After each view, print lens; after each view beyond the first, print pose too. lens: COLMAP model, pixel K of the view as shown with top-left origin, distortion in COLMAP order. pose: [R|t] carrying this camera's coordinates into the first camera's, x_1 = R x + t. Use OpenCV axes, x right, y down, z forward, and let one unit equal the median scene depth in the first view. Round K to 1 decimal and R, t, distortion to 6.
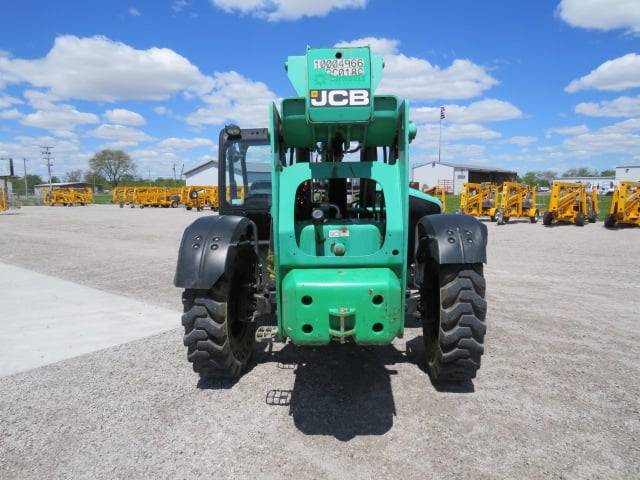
lens RADIAL K [[453.2, 0, 317.1], [0, 453.2, 239.0], [0, 0, 1]] dist [-0.030123, 0.015703]
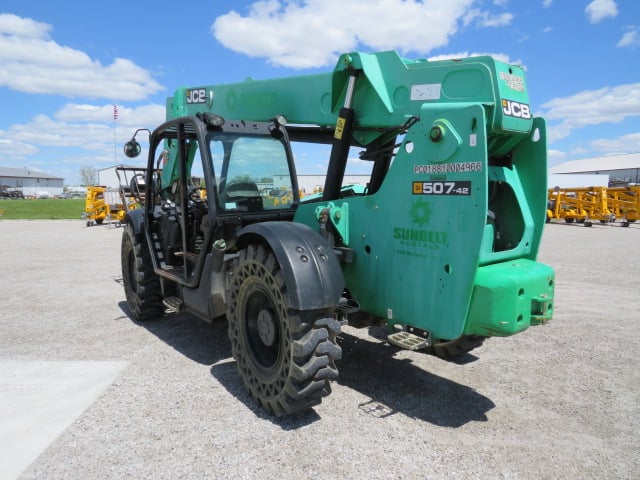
lens RADIAL K [[453.2, 0, 330.7], [0, 453.2, 241.8], [0, 0, 1]] dist [-0.030123, 0.015703]
pose [[0.768720, -0.066075, 0.636163, -0.774060], [0.068952, 0.997414, 0.020277, -0.029237], [-0.635858, 0.028277, 0.771288, 0.329086]]
